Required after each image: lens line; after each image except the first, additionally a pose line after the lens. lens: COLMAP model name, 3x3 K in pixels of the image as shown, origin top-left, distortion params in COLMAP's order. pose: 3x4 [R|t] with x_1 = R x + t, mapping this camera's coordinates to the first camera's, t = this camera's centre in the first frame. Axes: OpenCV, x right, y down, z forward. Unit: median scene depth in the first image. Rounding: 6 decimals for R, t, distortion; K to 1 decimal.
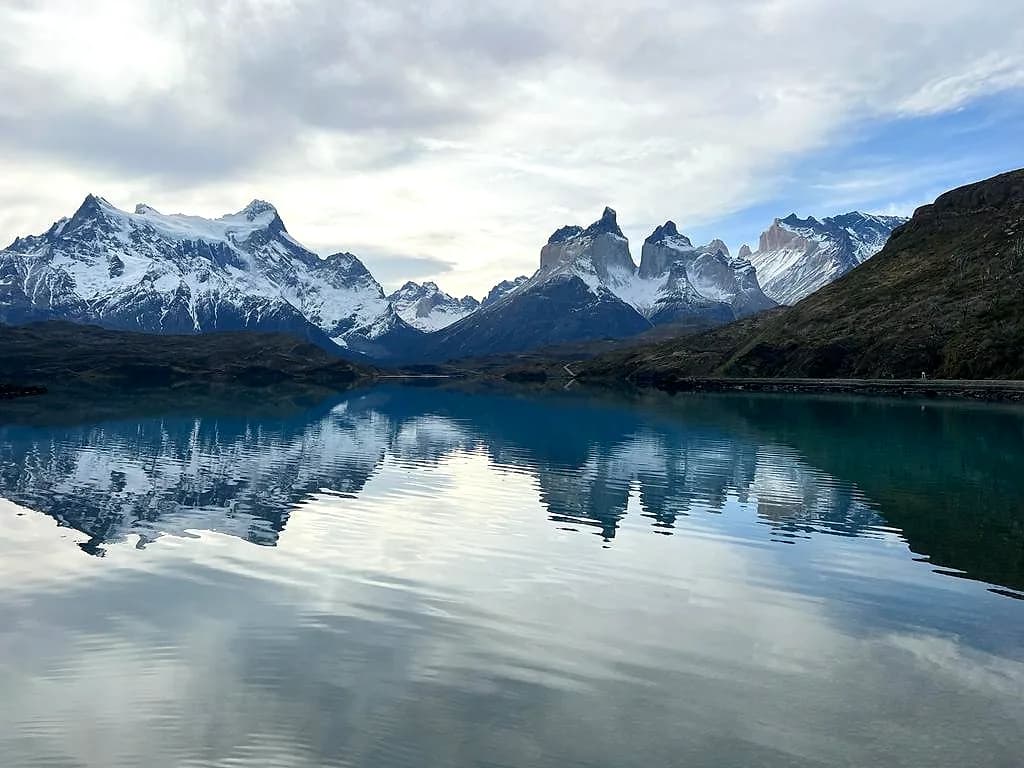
lens RADIAL K [[765.2, 0, 512.0], [0, 765.2, 384.0], [0, 0, 1]] dist [0.175684, -0.433345]
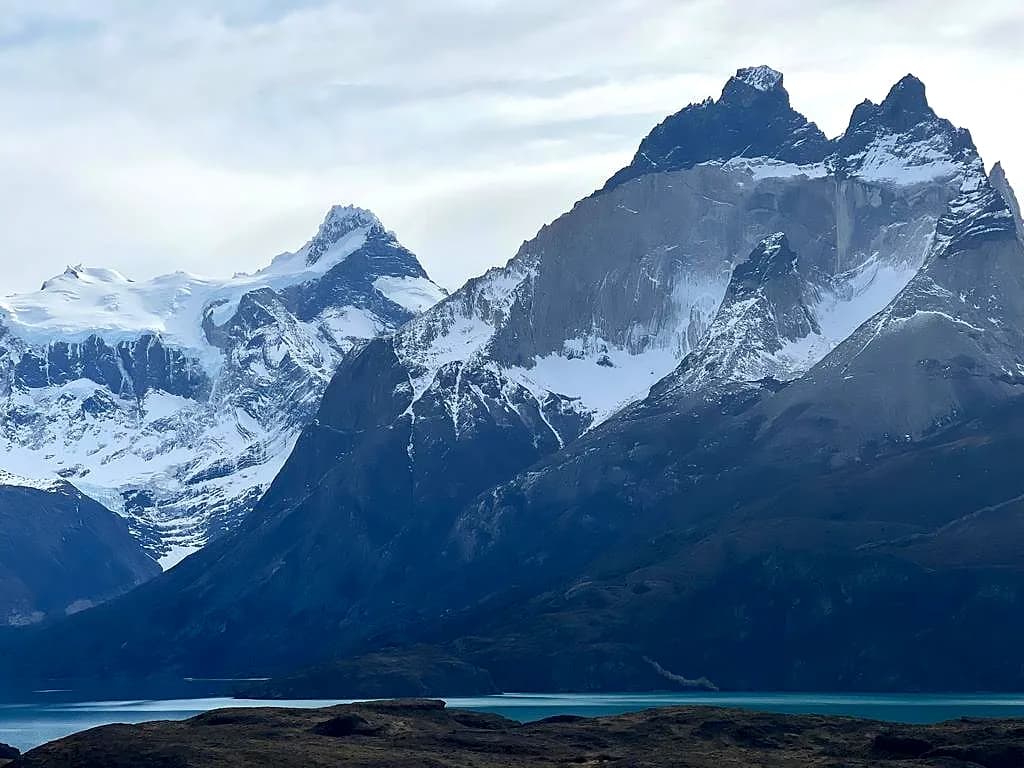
lens RADIAL K [[2271.2, 0, 512.0], [0, 2271.2, 384.0], [0, 0, 1]] dist [-0.017770, 4.197315]
pose [[0.671830, -0.096003, -0.734458, 0.664628], [0.007890, 0.992436, -0.122507, -0.012997], [0.740664, 0.076509, 0.667506, 0.385844]]
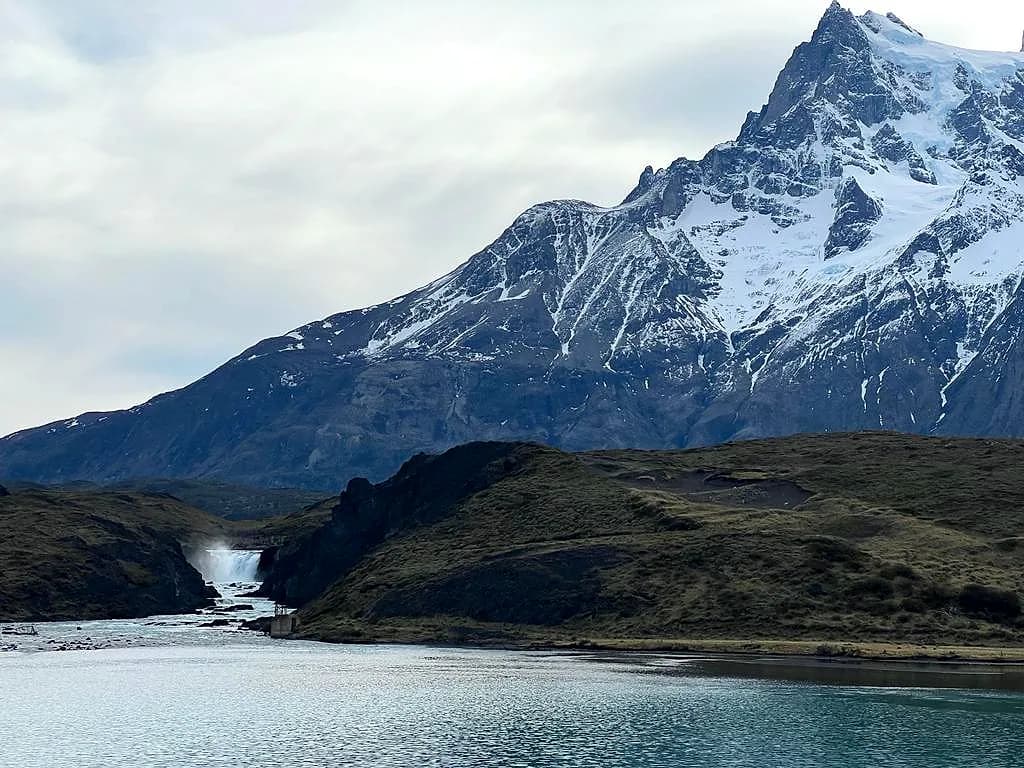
lens RADIAL K [[2271.2, 0, 512.0], [0, 2271.2, 384.0], [0, 0, 1]] dist [-0.017770, 4.197315]
pose [[0.703132, -0.056234, -0.708833, 0.005677], [-0.016702, 0.995287, -0.095527, -0.003935], [0.710863, 0.079007, 0.698878, 0.272483]]
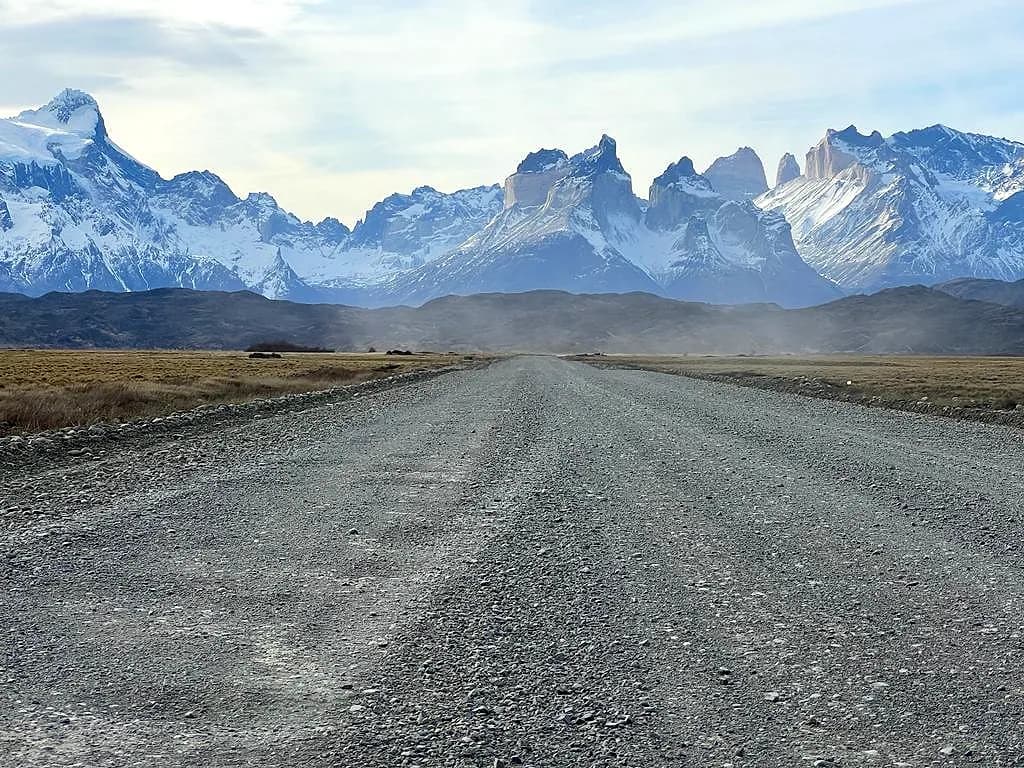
lens RADIAL K [[2279.7, 0, 515.4], [0, 2279.7, 296.3], [0, 0, 1]] dist [-0.037608, 6.578437]
pose [[0.987856, 0.009496, 0.155079, -0.309283], [-0.003495, 0.999236, -0.038924, 0.016943], [-0.155330, 0.037909, 0.987135, -1.191131]]
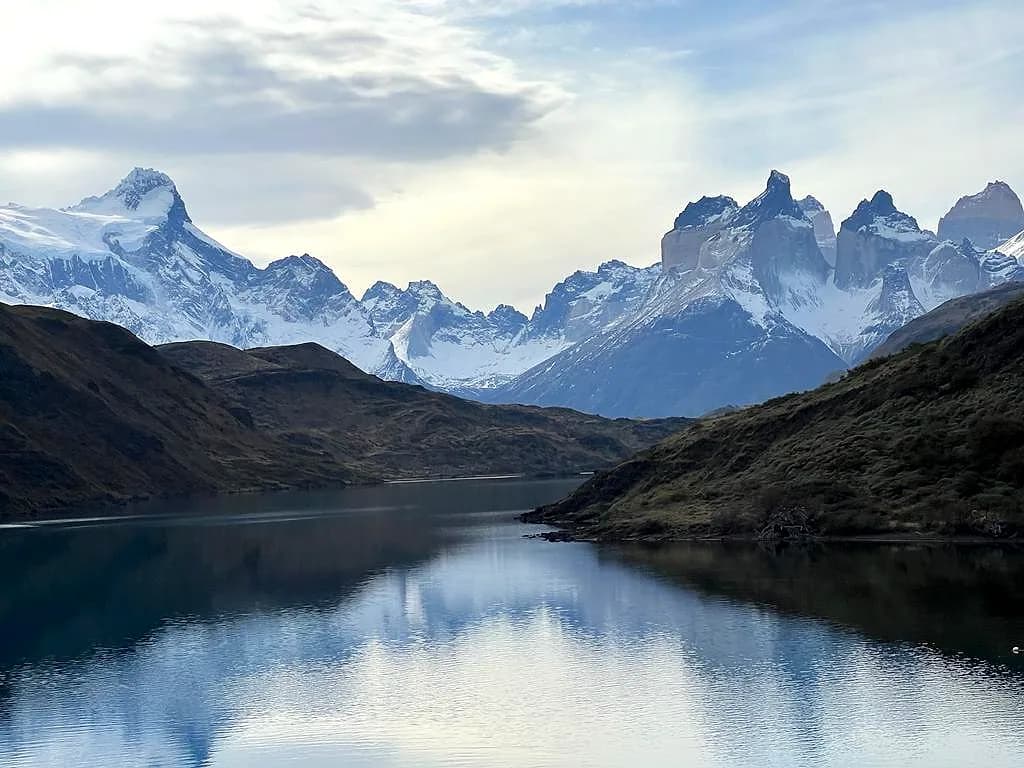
lens RADIAL K [[2271.2, 0, 512.0], [0, 2271.2, 384.0], [0, 0, 1]] dist [-0.017770, 4.197315]
pose [[0.998786, -0.048455, -0.008899, -0.069351], [0.047964, 0.997650, -0.048934, 0.008918], [0.011249, 0.048448, 0.998762, -0.730858]]
